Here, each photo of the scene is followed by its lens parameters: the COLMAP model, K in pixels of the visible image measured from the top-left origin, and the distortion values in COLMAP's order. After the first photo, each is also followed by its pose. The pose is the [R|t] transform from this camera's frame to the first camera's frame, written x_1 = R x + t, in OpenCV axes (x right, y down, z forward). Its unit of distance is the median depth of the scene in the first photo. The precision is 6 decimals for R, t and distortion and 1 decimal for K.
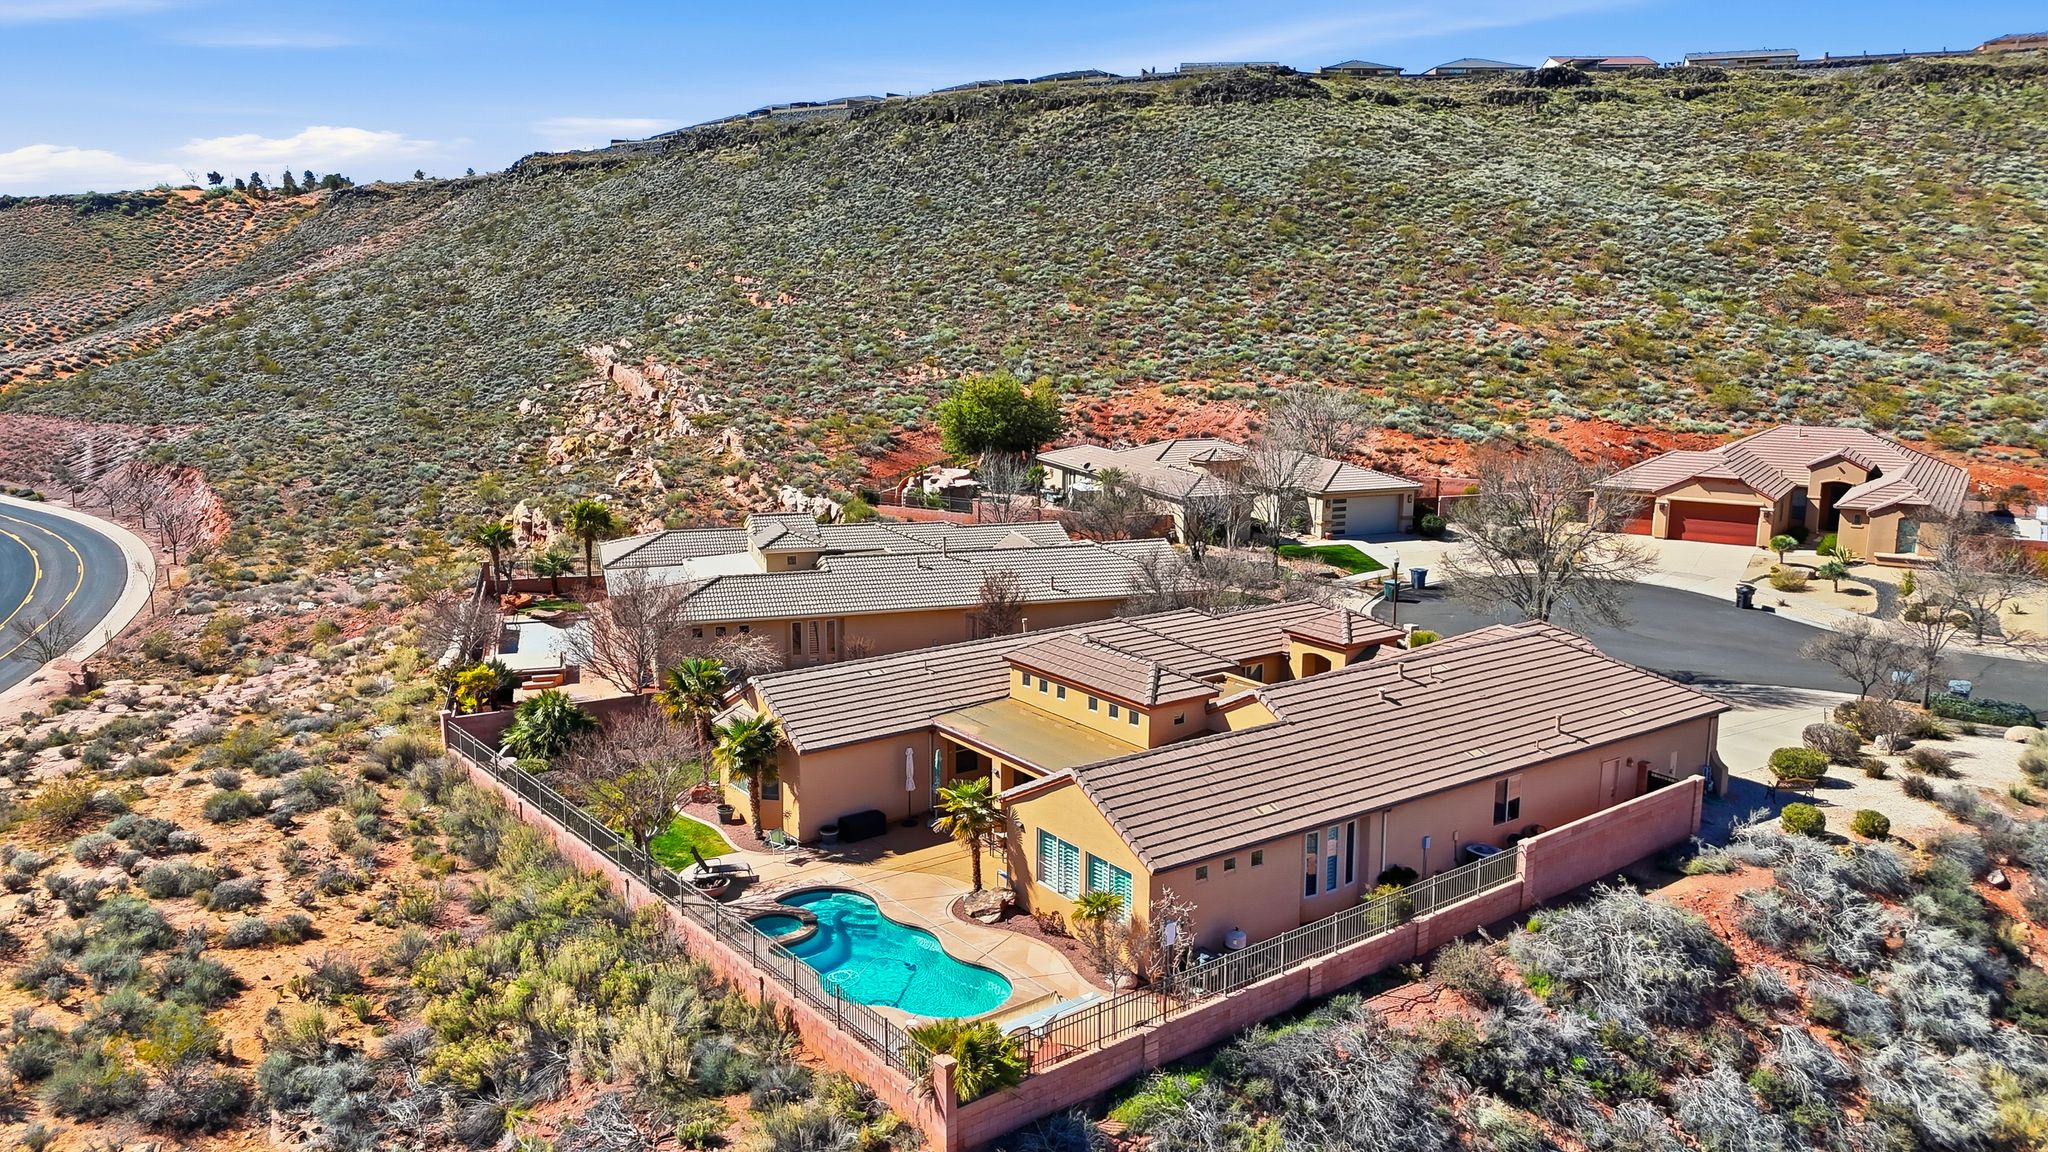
lens RADIAL K [[1504.6, 0, 1030.0], [0, 1504.6, 582.0], [0, 0, 1]] dist [0.064001, -0.063327]
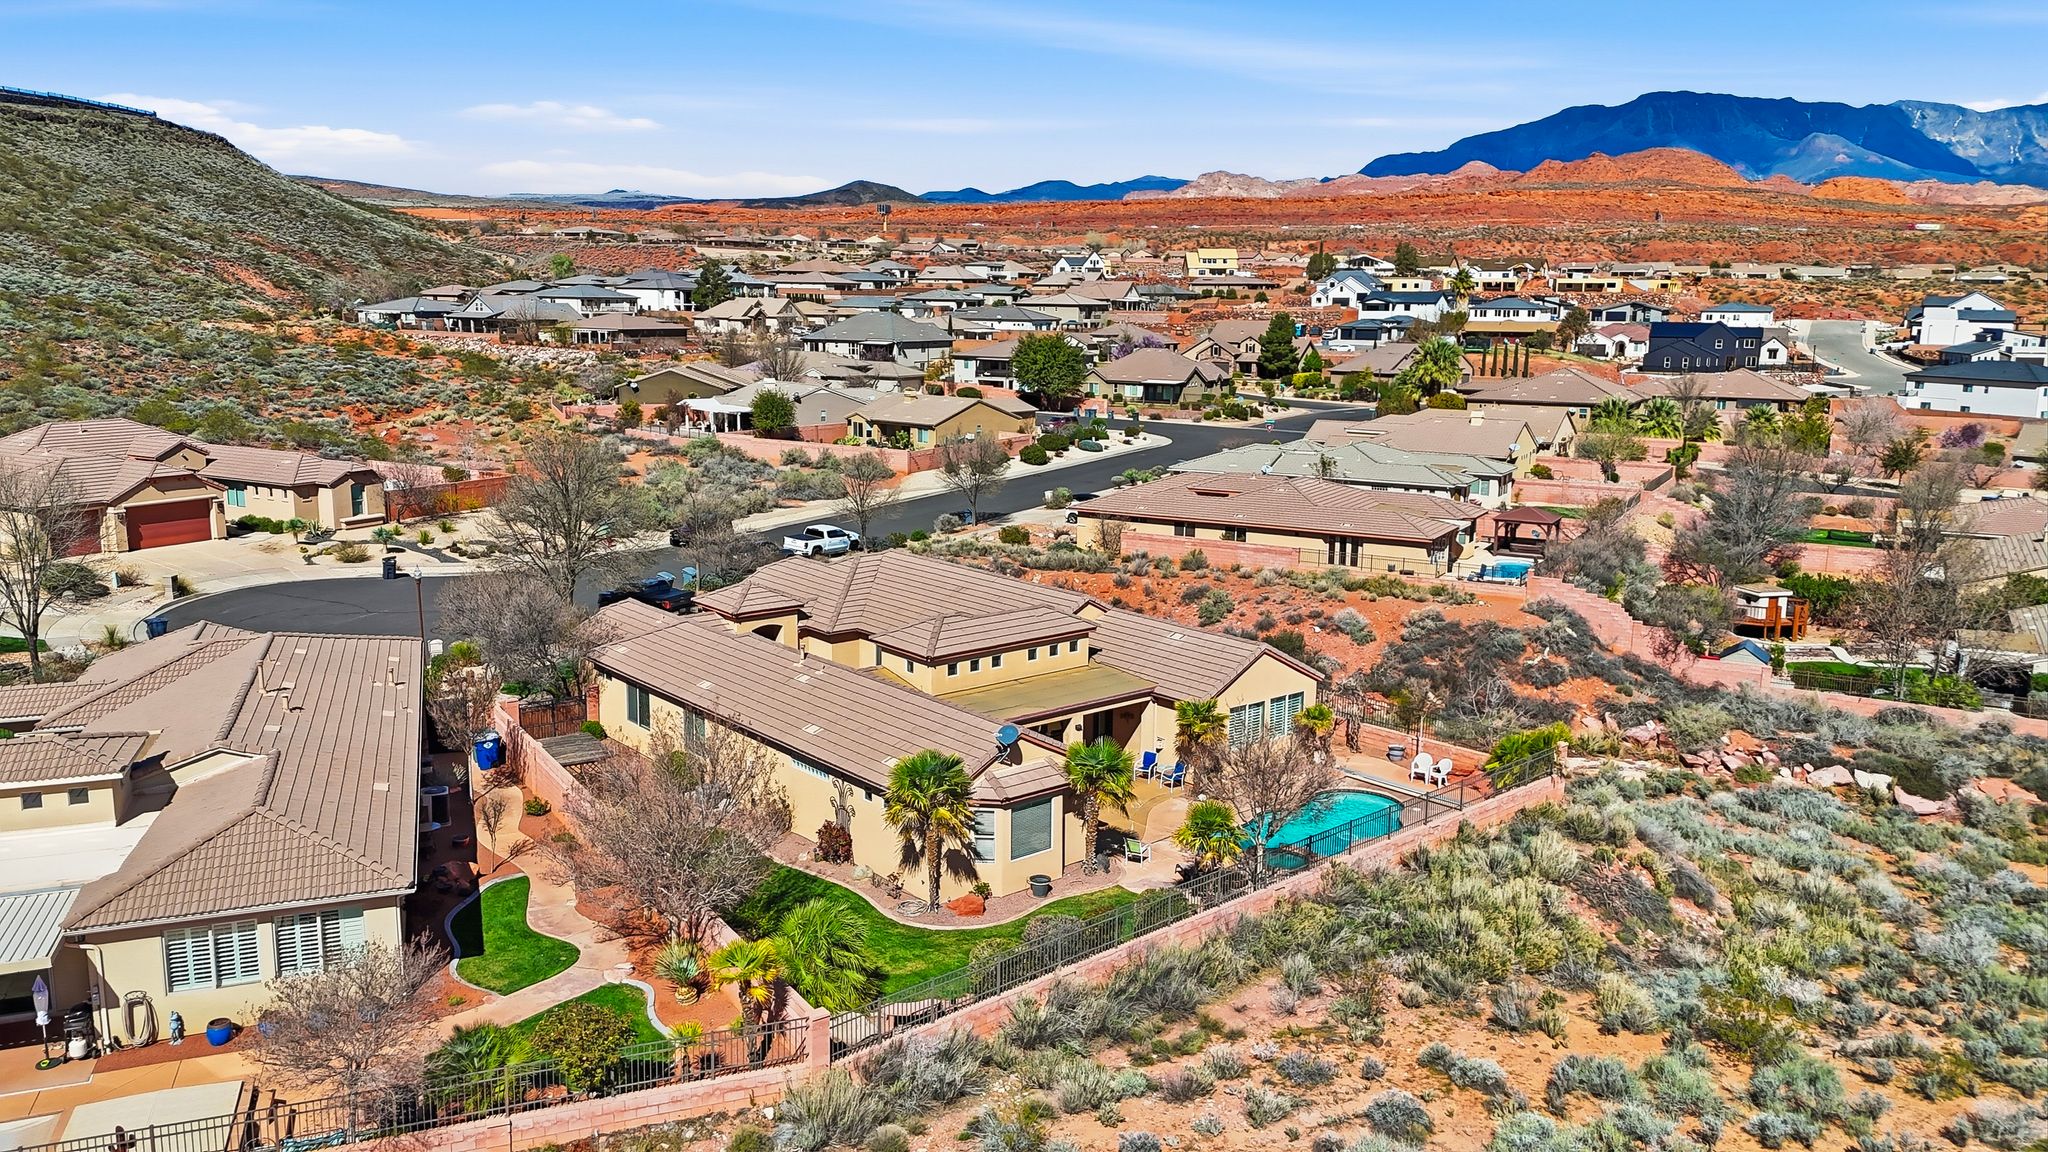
lens RADIAL K [[1504.6, 0, 1030.0], [0, 1504.6, 582.0], [0, 0, 1]] dist [0.064001, -0.063327]
pose [[-0.093894, -0.187038, 0.977855, -0.529718], [0.174778, 0.963844, 0.201140, -0.100320], [-0.980121, 0.189794, -0.057809, 0.529731]]
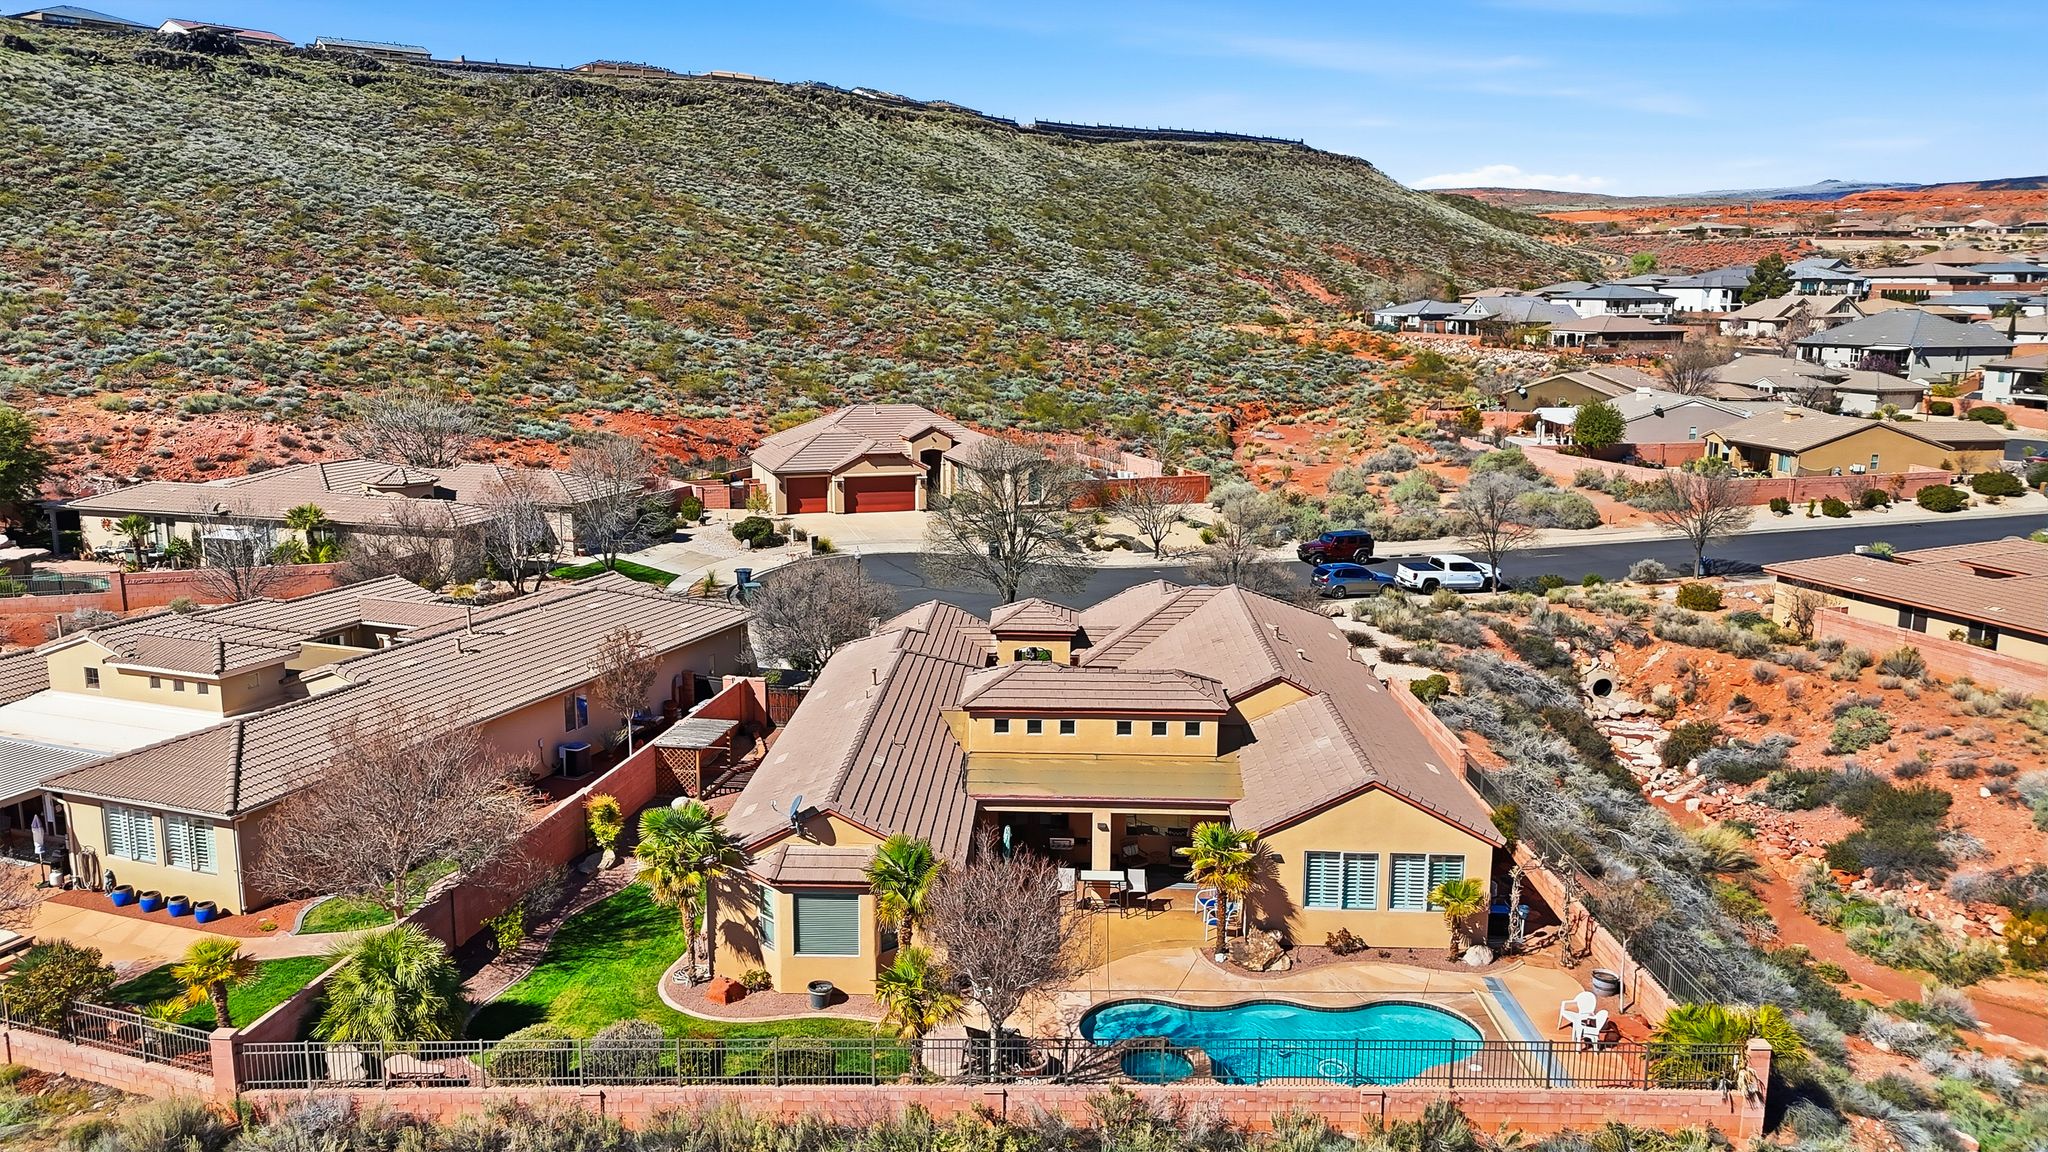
lens RADIAL K [[1504.6, 0, 1030.0], [0, 1504.6, 582.0], [0, 0, 1]] dist [0.064001, -0.063327]
pose [[0.604110, -0.149802, 0.782694, -0.351485], [0.145877, 0.986365, 0.076190, -0.042996], [-0.783435, 0.068150, 0.617726, 0.235629]]
